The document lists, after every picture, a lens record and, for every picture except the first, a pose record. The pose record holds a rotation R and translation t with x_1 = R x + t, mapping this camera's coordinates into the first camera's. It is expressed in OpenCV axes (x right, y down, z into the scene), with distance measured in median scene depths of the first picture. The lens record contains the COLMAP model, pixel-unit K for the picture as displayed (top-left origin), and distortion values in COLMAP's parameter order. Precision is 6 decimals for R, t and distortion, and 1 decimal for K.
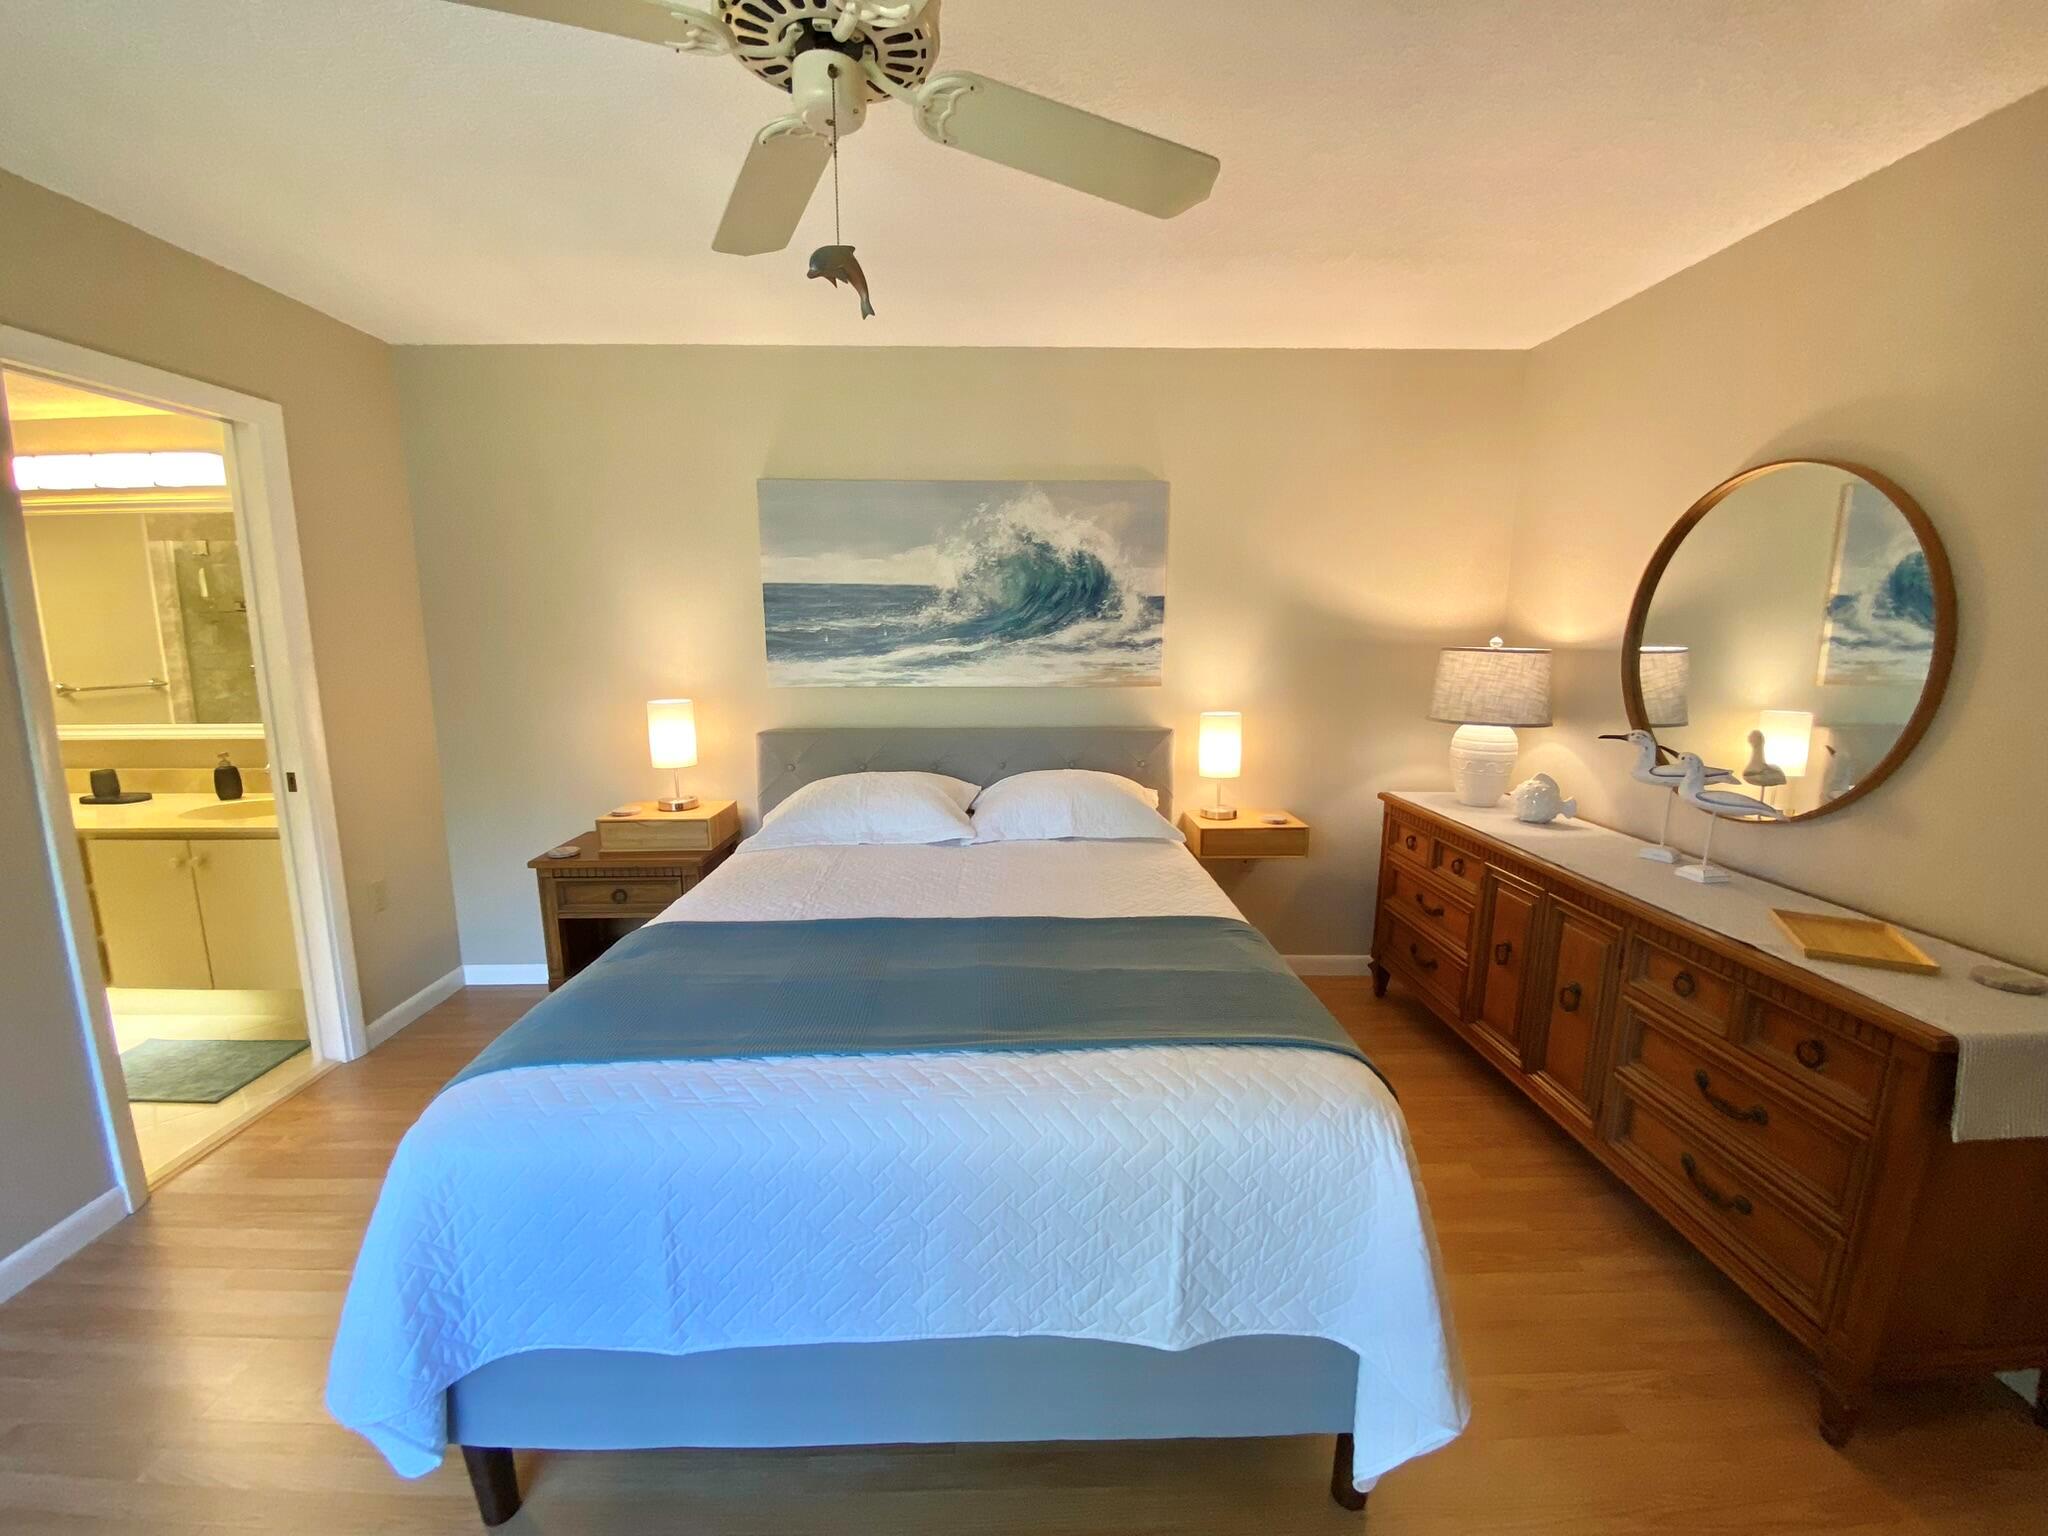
lens RADIAL K [[849.5, 0, 1000.3], [0, 849.5, 775.0], [0, 0, 1]] dist [0.001758, -0.004858]
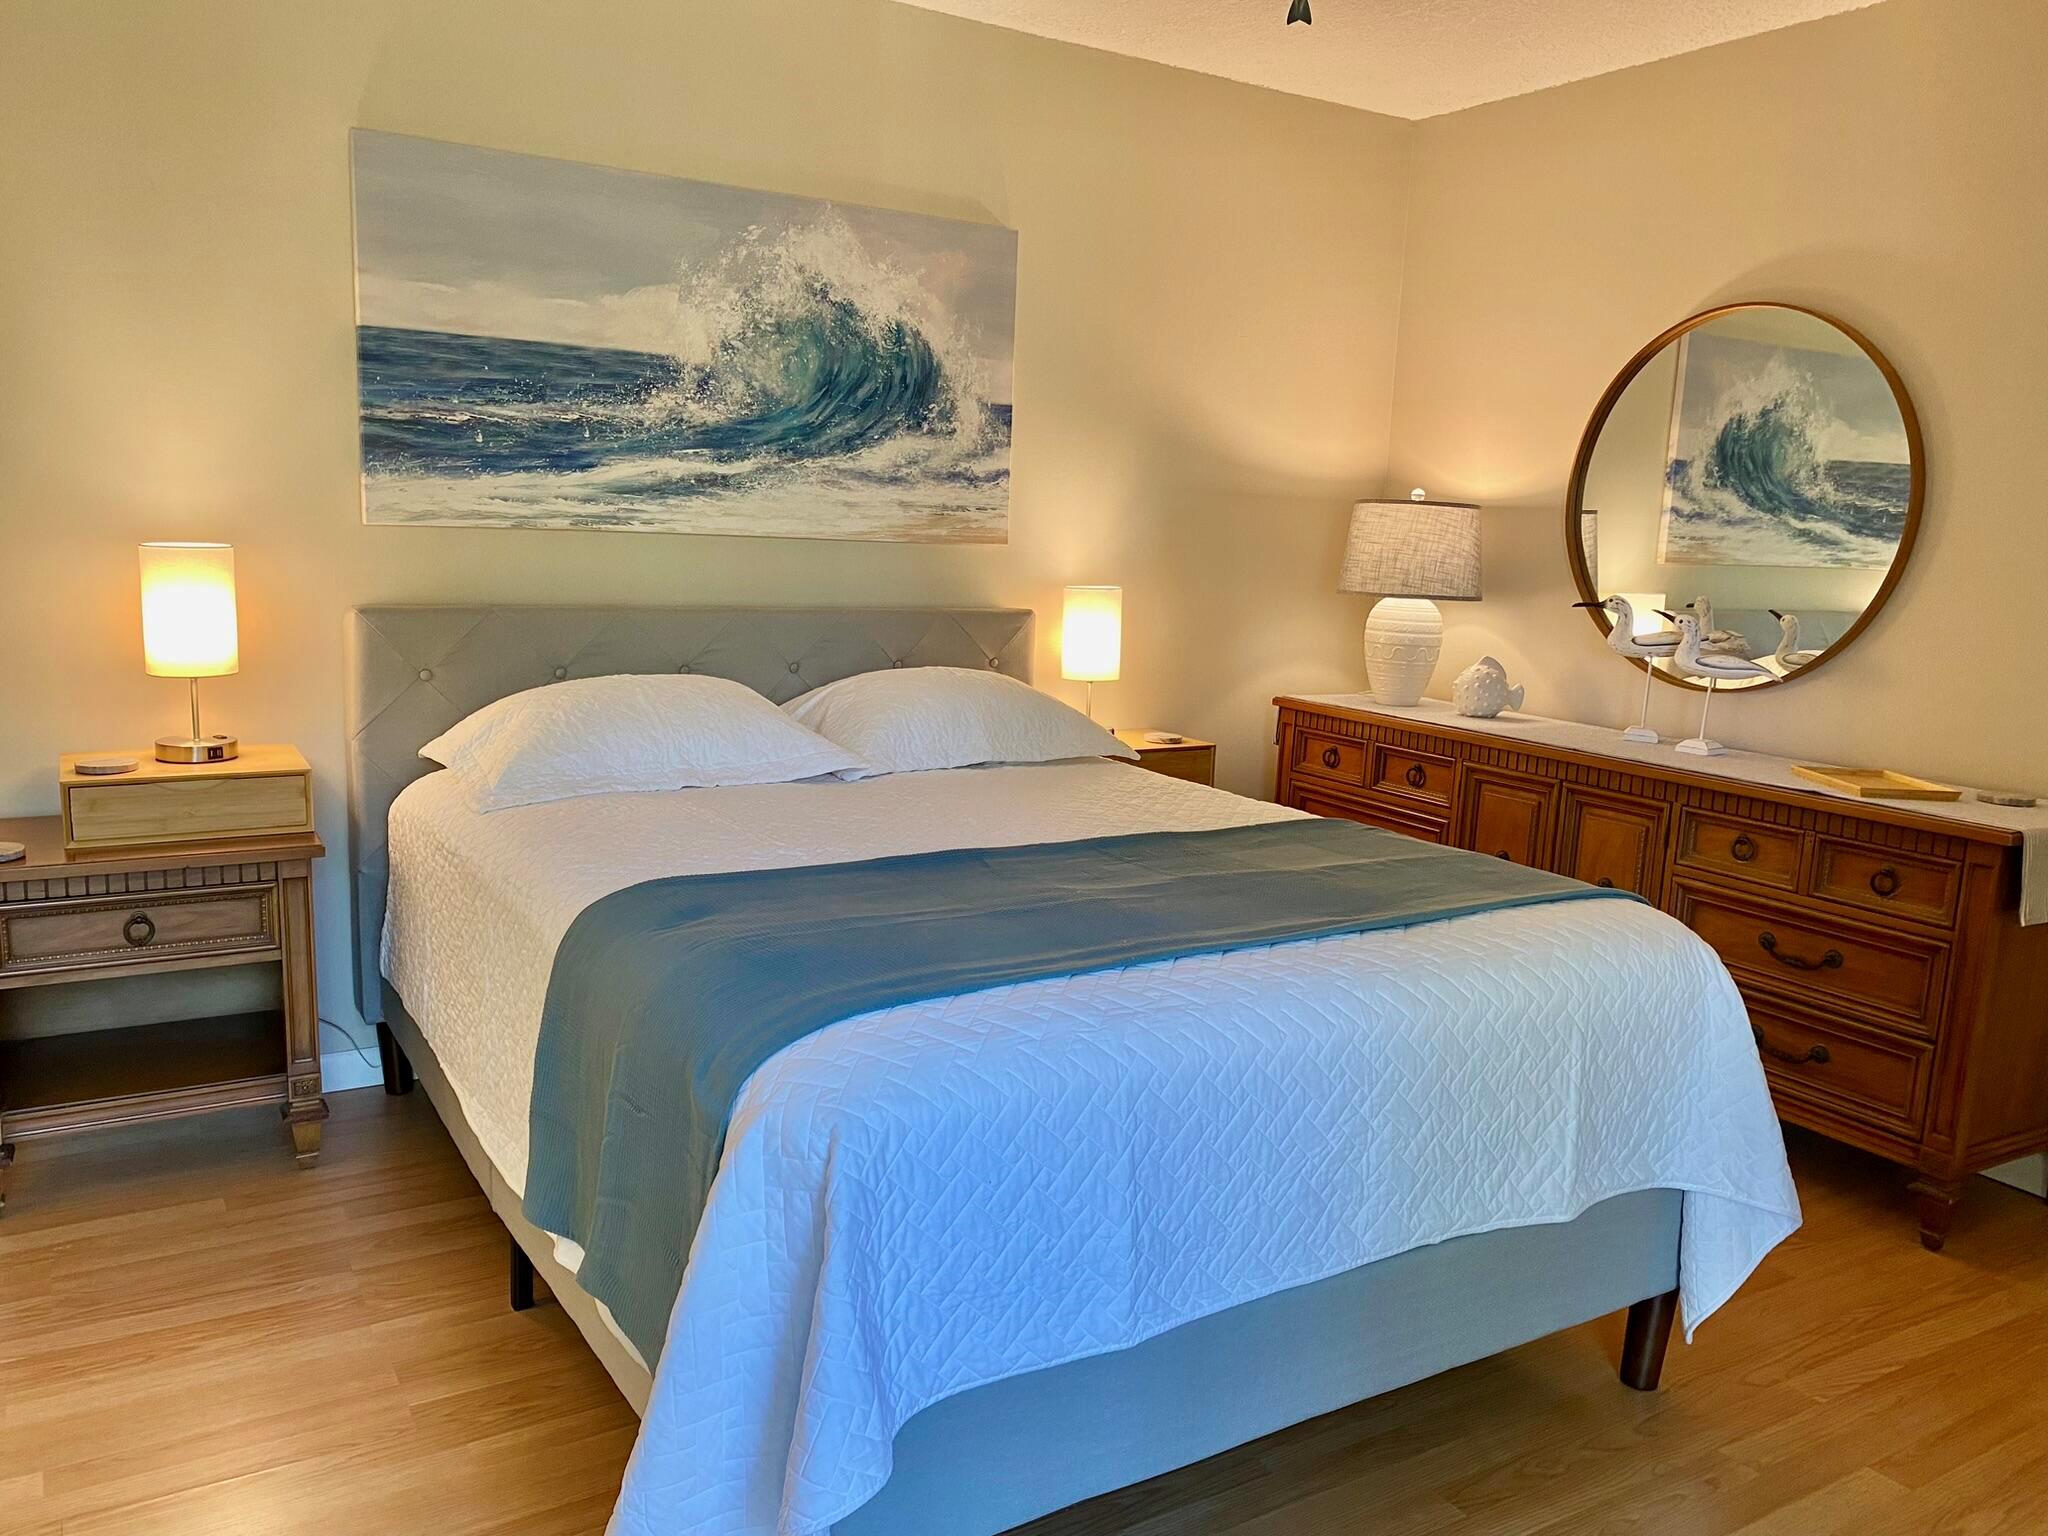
lens RADIAL K [[1572.7, 0, 1059.6], [0, 1572.7, 795.8], [0, 0, 1]] dist [0.036298, -0.065772]
pose [[0.853288, -0.054860, 0.518547, -0.432348], [0.043885, 0.998477, 0.033421, 0.053611], [-0.519591, -0.005761, 0.854396, -0.064736]]
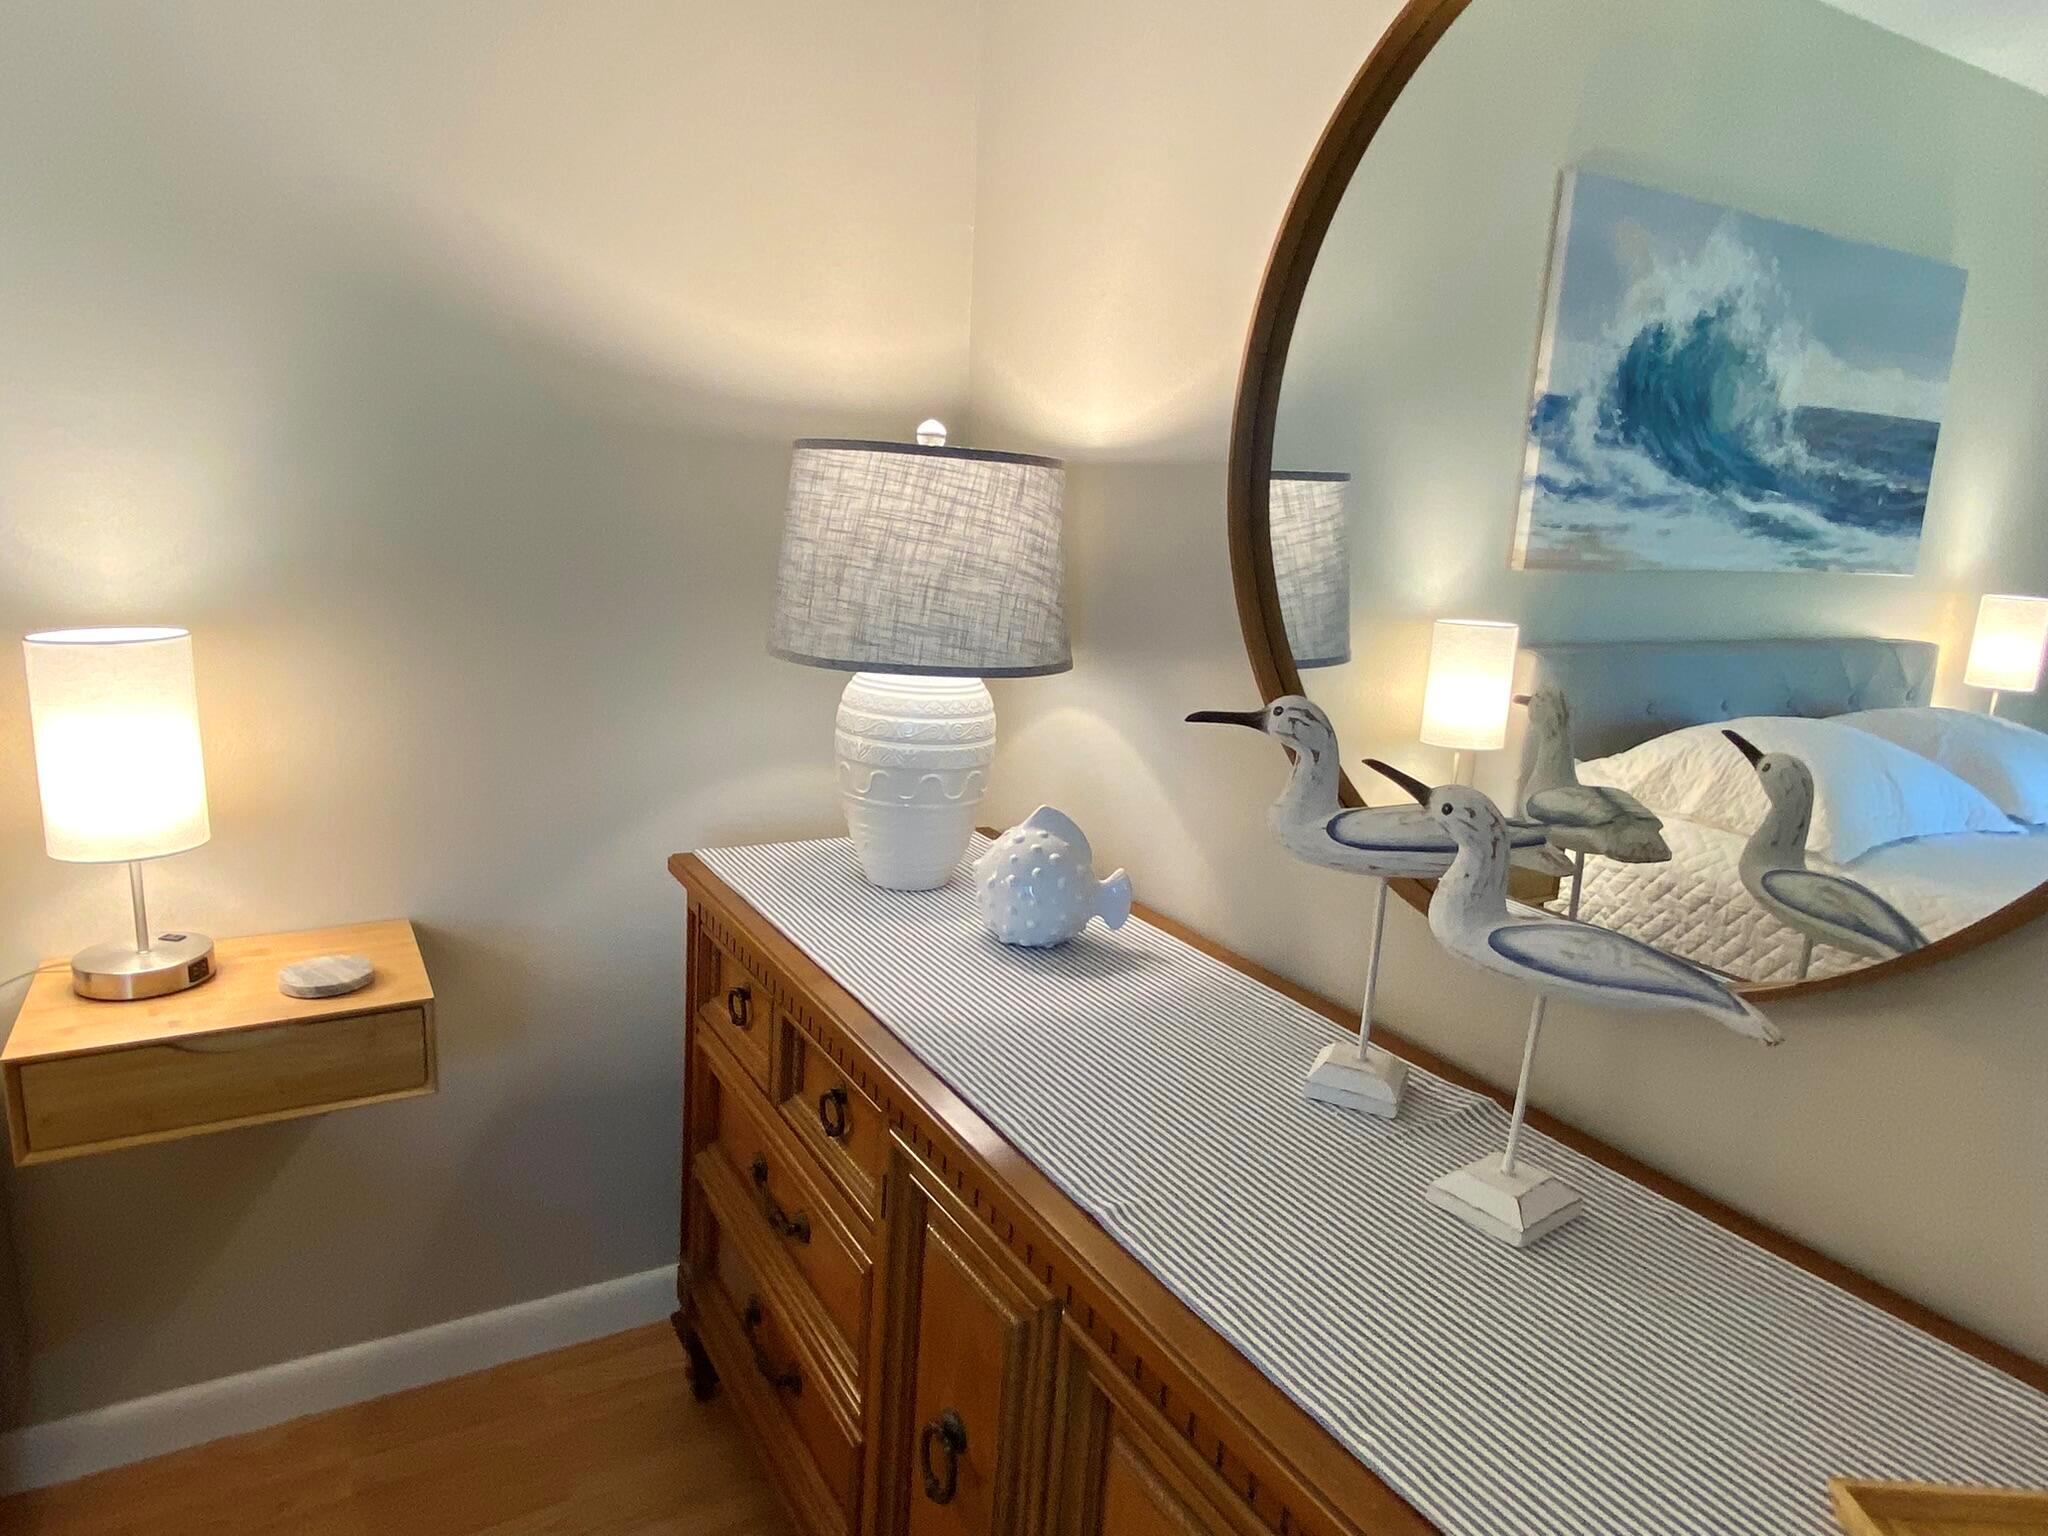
lens RADIAL K [[1332.2, 0, 1007.6], [0, 1332.2, 777.2], [0, 0, 1]] dist [0.011179, -0.006360]
pose [[0.875835, -0.059178, 0.478969, 0.311579], [0.033594, 0.997522, 0.061817, -0.042913], [-0.481440, -0.038051, 0.875653, 0.456426]]
